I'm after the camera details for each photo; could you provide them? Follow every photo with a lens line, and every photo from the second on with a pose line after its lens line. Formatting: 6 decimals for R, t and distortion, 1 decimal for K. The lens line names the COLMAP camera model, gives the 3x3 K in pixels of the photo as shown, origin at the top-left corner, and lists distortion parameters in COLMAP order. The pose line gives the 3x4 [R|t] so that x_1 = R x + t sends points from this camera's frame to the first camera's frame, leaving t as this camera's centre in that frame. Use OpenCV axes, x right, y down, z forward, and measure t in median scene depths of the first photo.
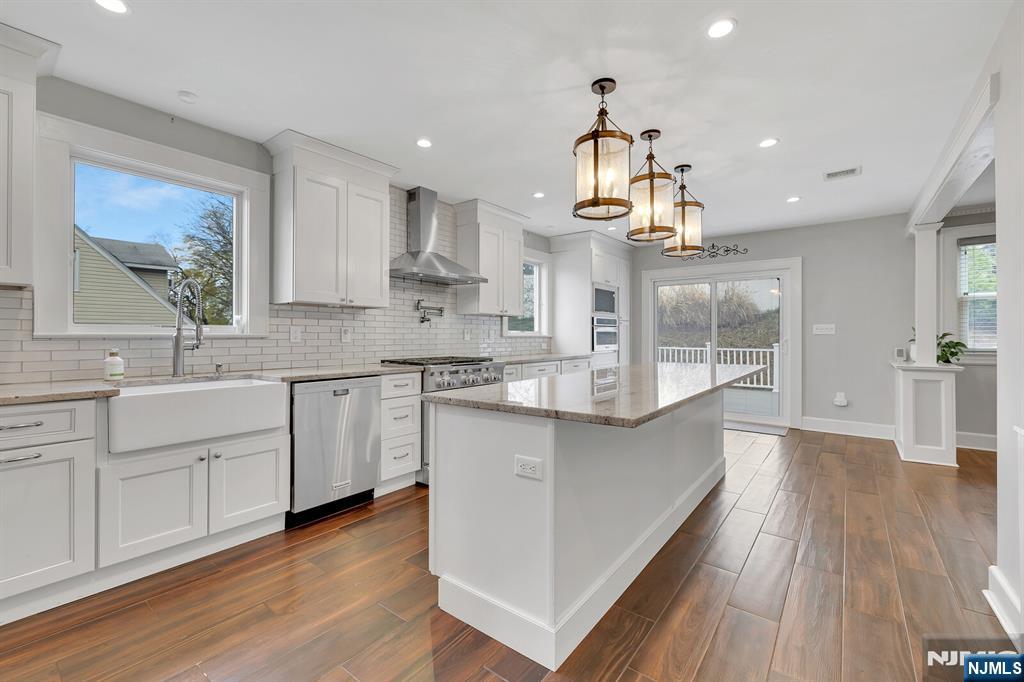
lens RADIAL K [[441.3, 0, 510.3], [0, 441.3, 335.0], [0, 0, 1]] dist [-0.001268, -0.000045]
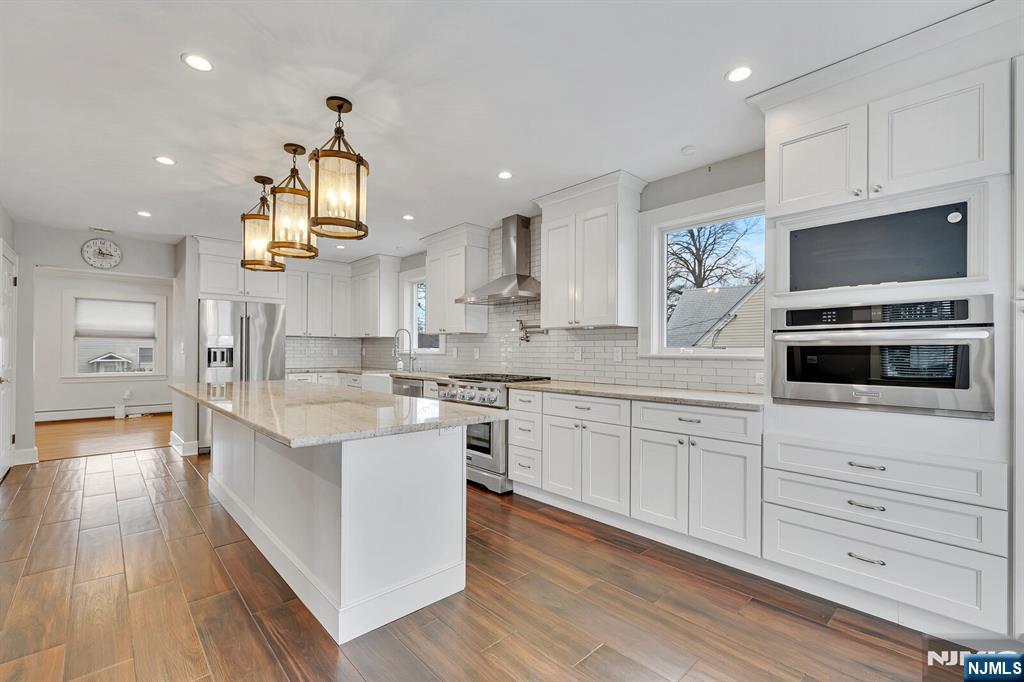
lens RADIAL K [[444.1, 0, 508.2], [0, 444.1, 350.0], [0, 0, 1]] dist [-0.000120, -0.000051]
pose [[-0.174067, -0.006667, -0.984711, 0.764588], [0.000546, 0.999976, -0.006867, -0.000938], [0.984734, -0.001733, -0.174059, 1.039960]]
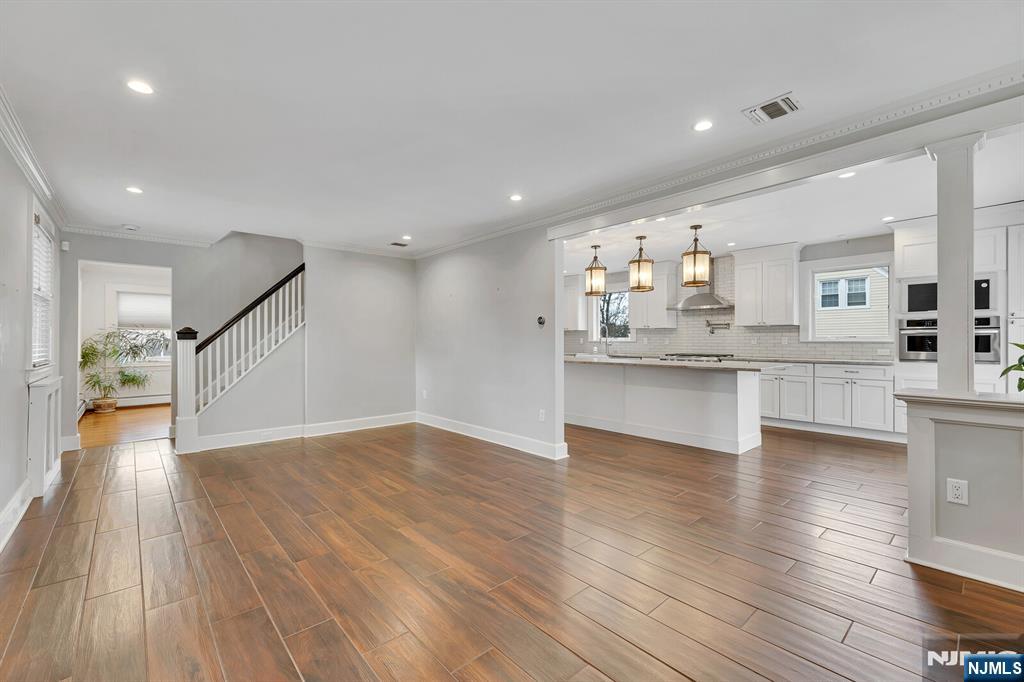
lens RADIAL K [[432.8, 0, 512.0], [0, 432.8, 341.0], [0, 0, 1]] dist [0.001025, -0.000218]
pose [[-0.190535, -0.000652, -0.981680, 1.462908], [0.007170, 0.999972, -0.002056, -0.000751], [0.981654, -0.007431, -0.190525, 0.507039]]
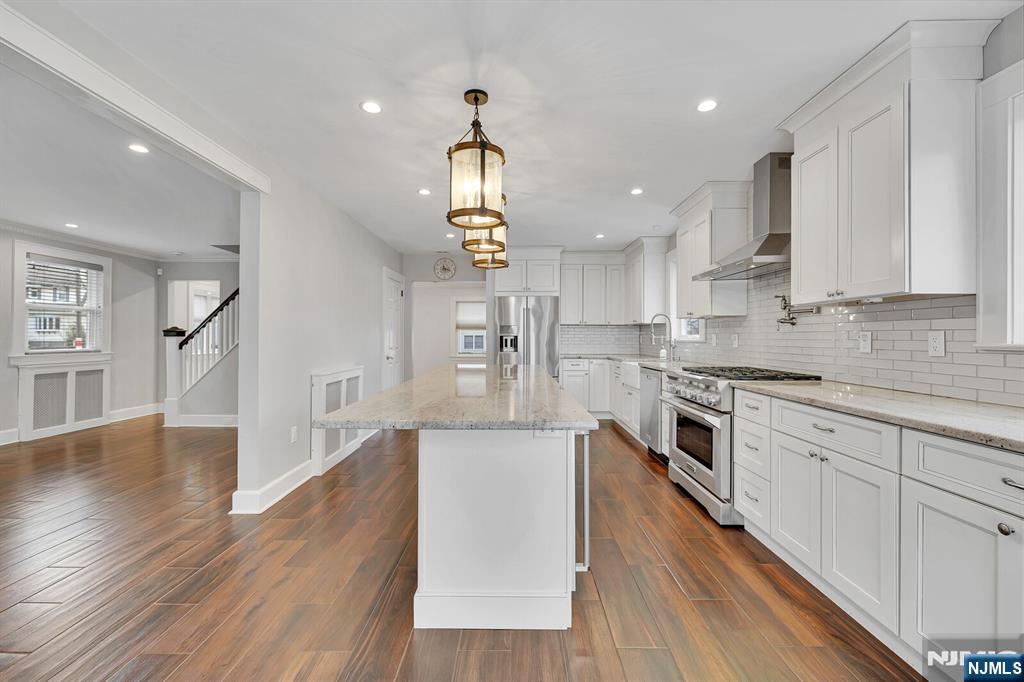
lens RADIAL K [[429.8, 0, 510.8], [0, 429.8, 336.5], [0, 0, 1]] dist [-0.001893, 0.000123]
pose [[-0.802383, -0.005139, -0.596787, 0.564040], [-0.000572, 0.999969, -0.007842, -0.002156], [0.596809, -0.005951, -0.802361, 1.187707]]
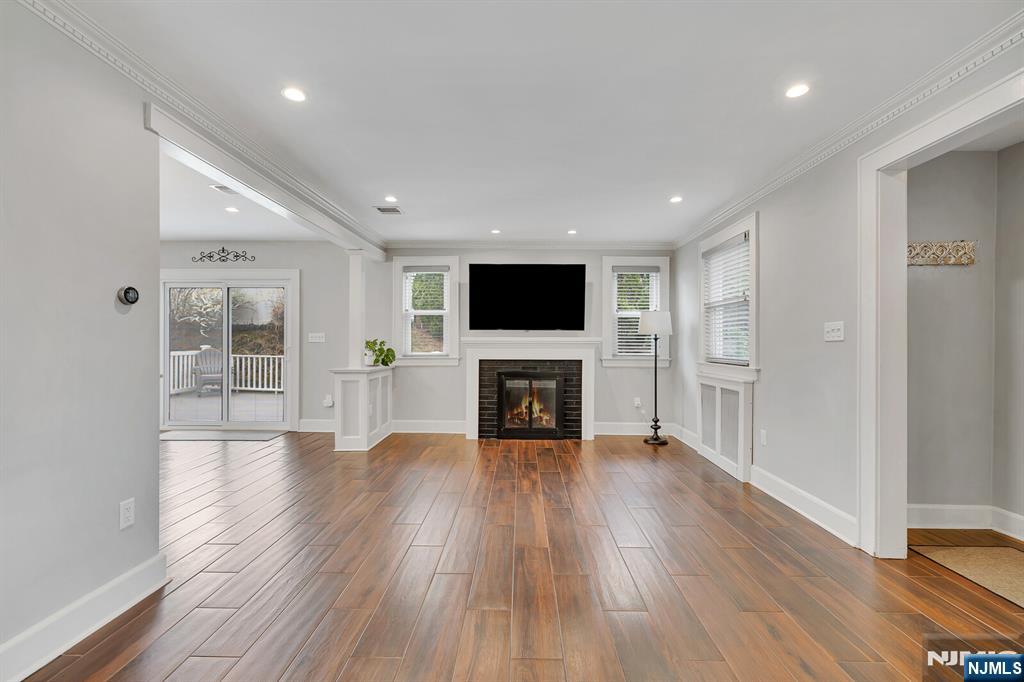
lens RADIAL K [[441.3, 0, 510.3], [0, 441.3, 335.0], [0, 0, 1]] dist [-0.001268, -0.000045]
pose [[0.807919, 0.013745, 0.589133, 0.530597], [-0.004944, 0.999851, -0.016547, -0.003141], [-0.589272, 0.010455, 0.807867, -0.194330]]
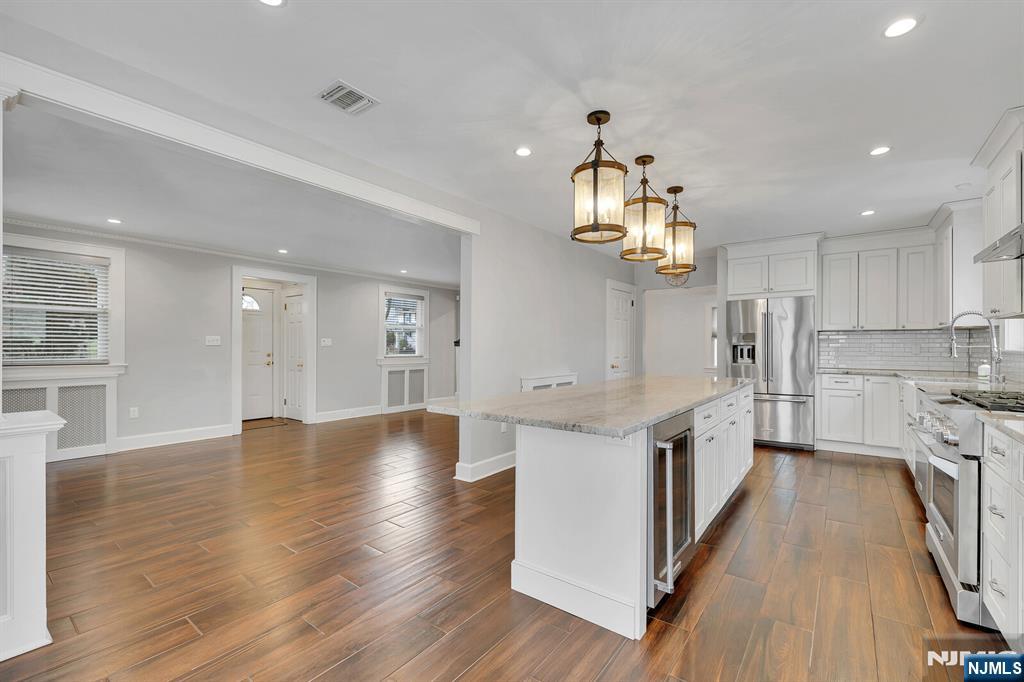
lens RADIAL K [[438.6, 0, 511.3], [0, 438.6, 346.1], [0, 0, 1]] dist [-0.002575, 0.000047]
pose [[-0.999989, -0.004478, 0.001091, 0.402349], [-0.004486, 0.999967, -0.006803, -0.001168], [-0.001061, -0.006808, -0.999976, 1.299454]]
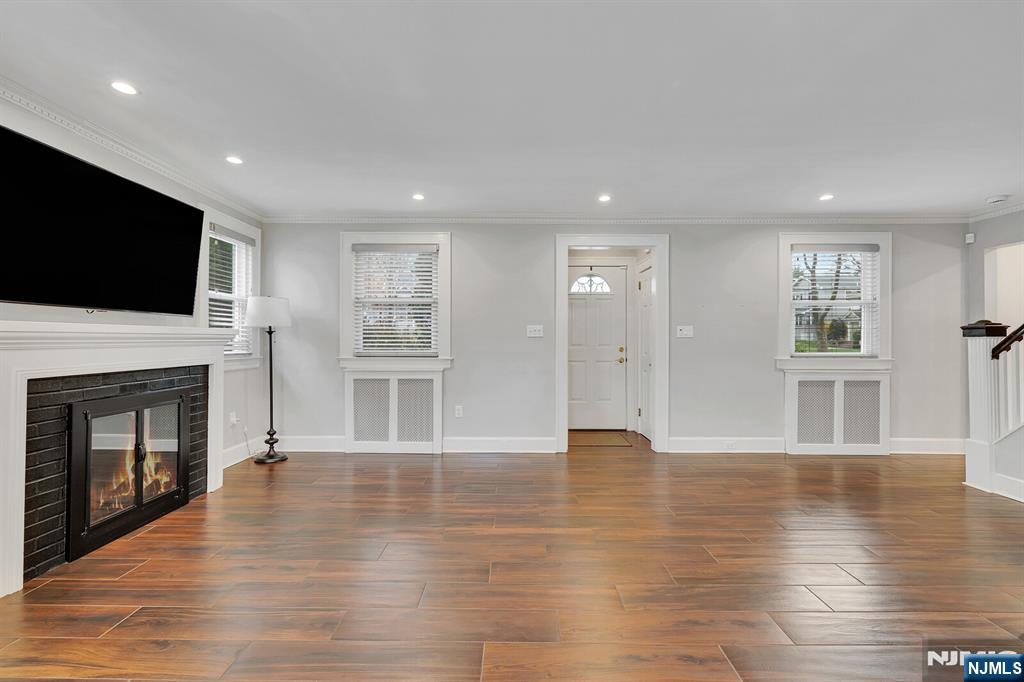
lens RADIAL K [[429.8, 0, 510.8], [0, 429.8, 336.5], [0, 0, 1]] dist [-0.001893, 0.000123]
pose [[-0.600264, 0.001985, 0.799799, 0.500841], [-0.006569, 0.999951, -0.007411, -0.001034], [-0.799775, -0.009703, -0.600222, 0.677973]]
